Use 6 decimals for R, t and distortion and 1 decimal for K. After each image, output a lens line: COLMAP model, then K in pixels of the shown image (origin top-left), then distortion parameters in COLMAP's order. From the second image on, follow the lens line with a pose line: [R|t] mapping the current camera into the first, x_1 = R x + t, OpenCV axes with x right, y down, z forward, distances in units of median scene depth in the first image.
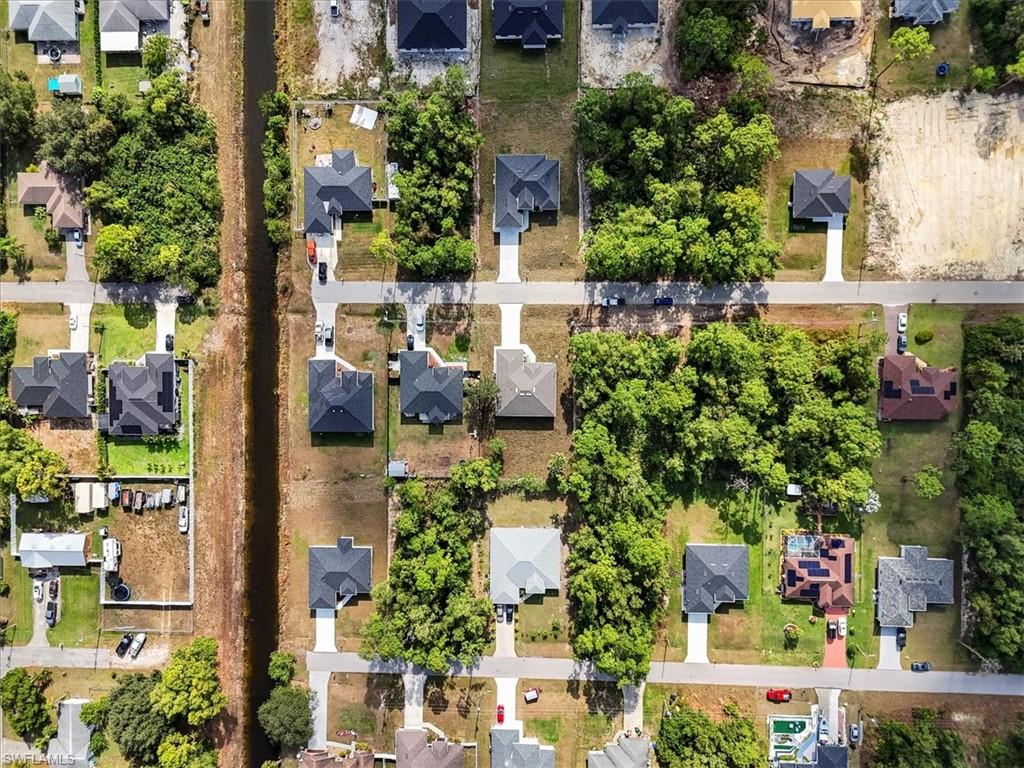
lens RADIAL K [[755.2, 0, 512.0], [0, 755.2, 384.0], [0, 0, 1]] dist [0.065342, -0.052700]
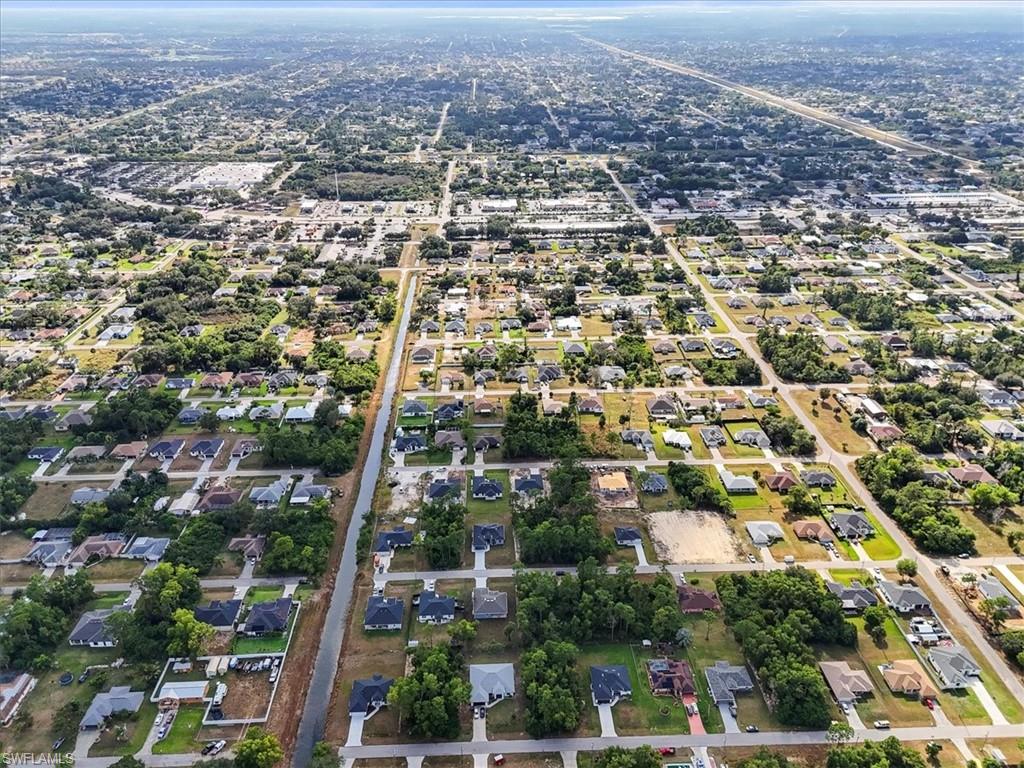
lens RADIAL K [[755.2, 0, 512.0], [0, 755.2, 384.0], [0, 0, 1]] dist [0.065342, -0.052700]
pose [[0.997600, 0.025664, 0.064313, -0.058700], [0.047176, 0.427983, -0.902555, 1.386868], [-0.050688, 0.903422, 0.425745, -0.238607]]
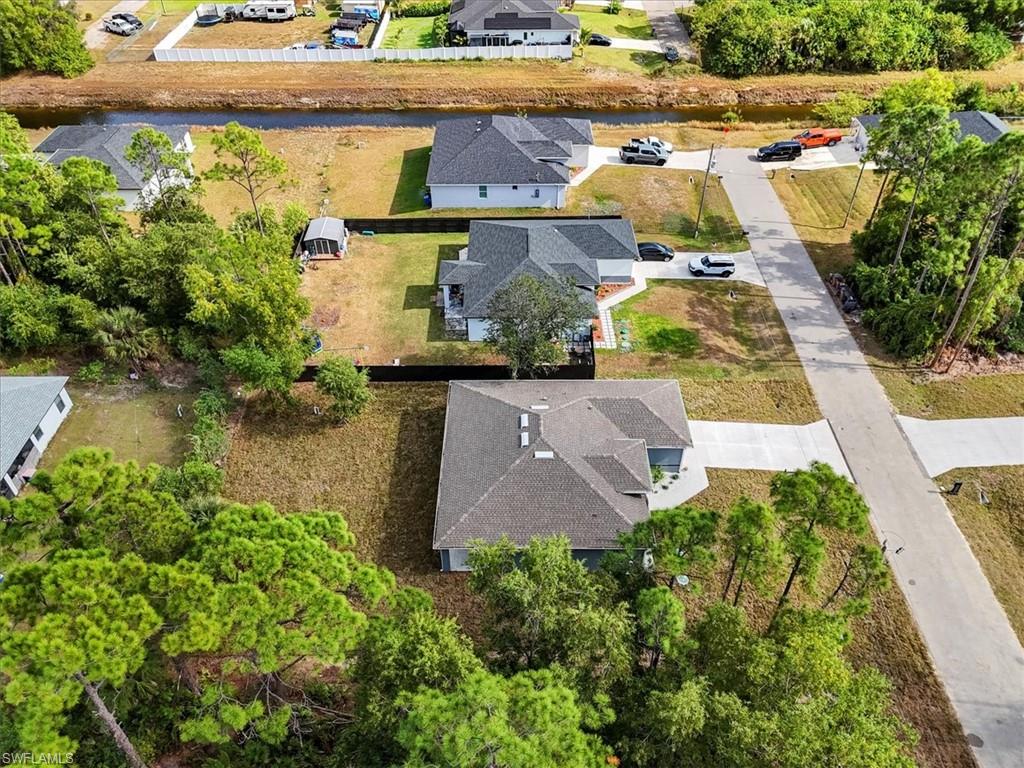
lens RADIAL K [[755.2, 0, 512.0], [0, 755.2, 384.0], [0, 0, 1]] dist [0.065342, -0.052700]
pose [[0.004582, 0.699340, -0.714775, 0.184325], [-0.999971, -0.001157, -0.007543, 0.019277], [-0.006102, 0.714788, 0.699314, 0.780353]]
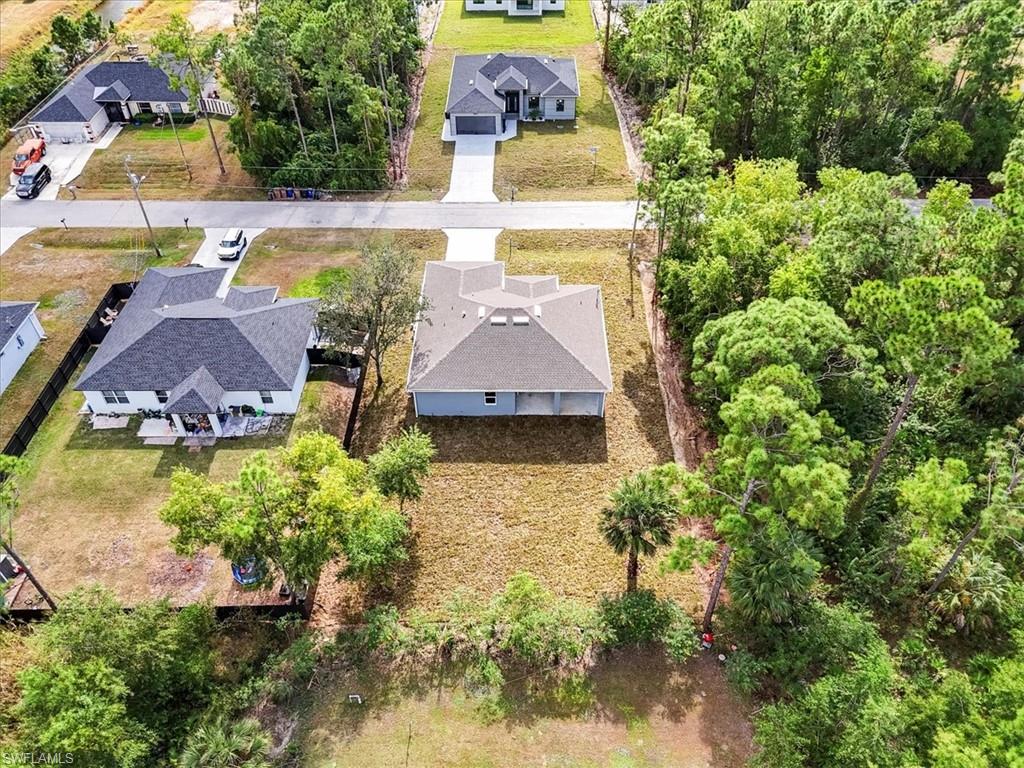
lens RADIAL K [[755.2, 0, 512.0], [0, 755.2, 384.0], [0, 0, 1]] dist [0.065342, -0.052700]
pose [[0.998906, 0.035475, 0.030484, 0.009963], [-0.001592, 0.677147, -0.735846, 0.247380], [-0.046746, 0.734992, 0.676462, 0.783881]]
